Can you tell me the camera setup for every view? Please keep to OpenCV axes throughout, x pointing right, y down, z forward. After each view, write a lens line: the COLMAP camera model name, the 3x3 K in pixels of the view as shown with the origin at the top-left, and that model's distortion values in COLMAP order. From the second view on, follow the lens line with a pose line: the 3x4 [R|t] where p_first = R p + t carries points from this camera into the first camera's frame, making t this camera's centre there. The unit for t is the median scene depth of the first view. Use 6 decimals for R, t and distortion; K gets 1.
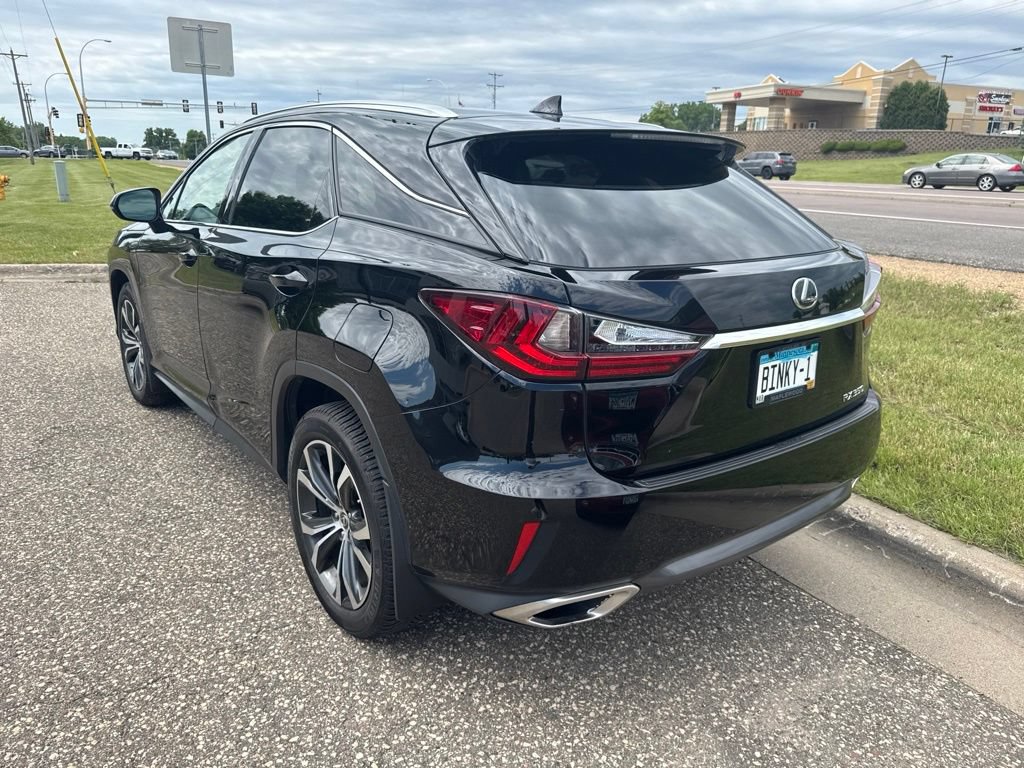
lens RADIAL K [[730.5, 0, 514.9], [0, 730.5, 378.9], [0, 0, 1]] dist [0.012201, -0.018930]
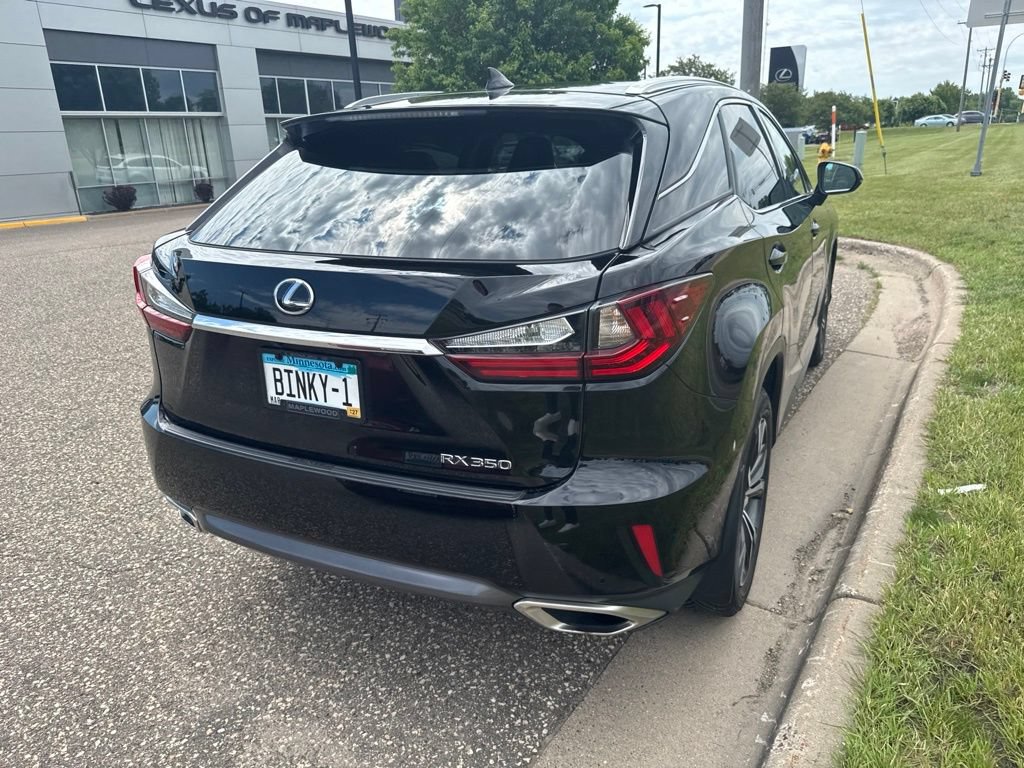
lens RADIAL K [[722.2, 0, 512.0], [0, 722.2, 384.0], [0, 0, 1]] dist [0.028066, -0.041277]
pose [[0.433628, 0.251806, -0.865194, 1.007860], [-0.206493, 0.962379, 0.176598, -0.174877], [0.877113, 0.102079, 0.469310, 0.660182]]
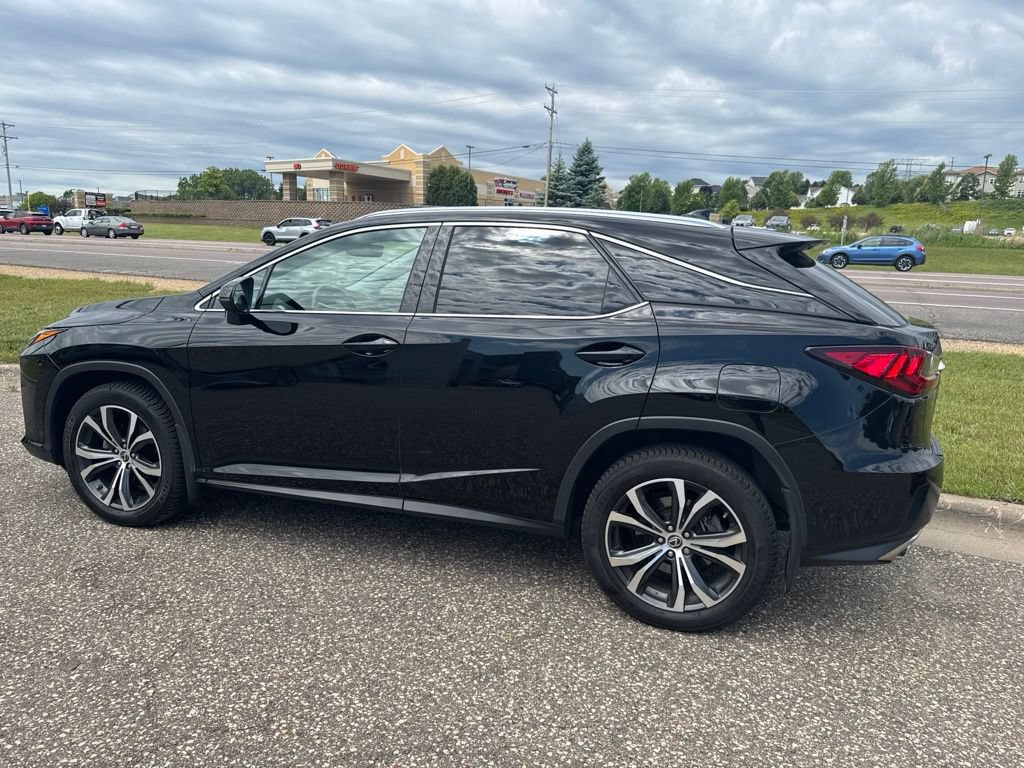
lens RADIAL K [[728.8, 0, 512.0], [0, 728.8, 384.0], [0, 0, 1]] dist [0.071699, -0.094189]
pose [[0.834519, -0.096714, 0.542424, -1.076590], [0.140176, 0.989348, -0.039261, -0.060288], [-0.532850, 0.108798, 0.839187, 0.069461]]
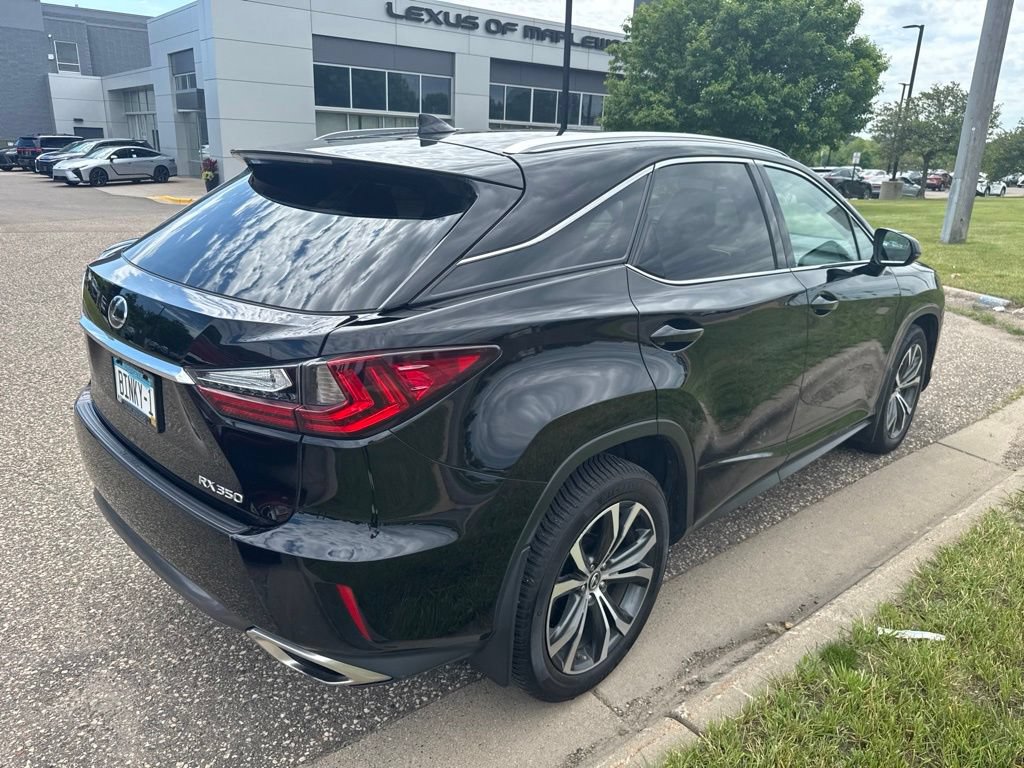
lens RADIAL K [[722.3, 0, 497.1], [0, 722.3, 378.2], [0, 0, 1]] dist [0.001821, -0.004355]
pose [[0.127534, 0.282456, -0.950765, 1.111984], [-0.305049, 0.923298, 0.233377, -0.328395], [0.943758, 0.260266, 0.203915, 1.032276]]
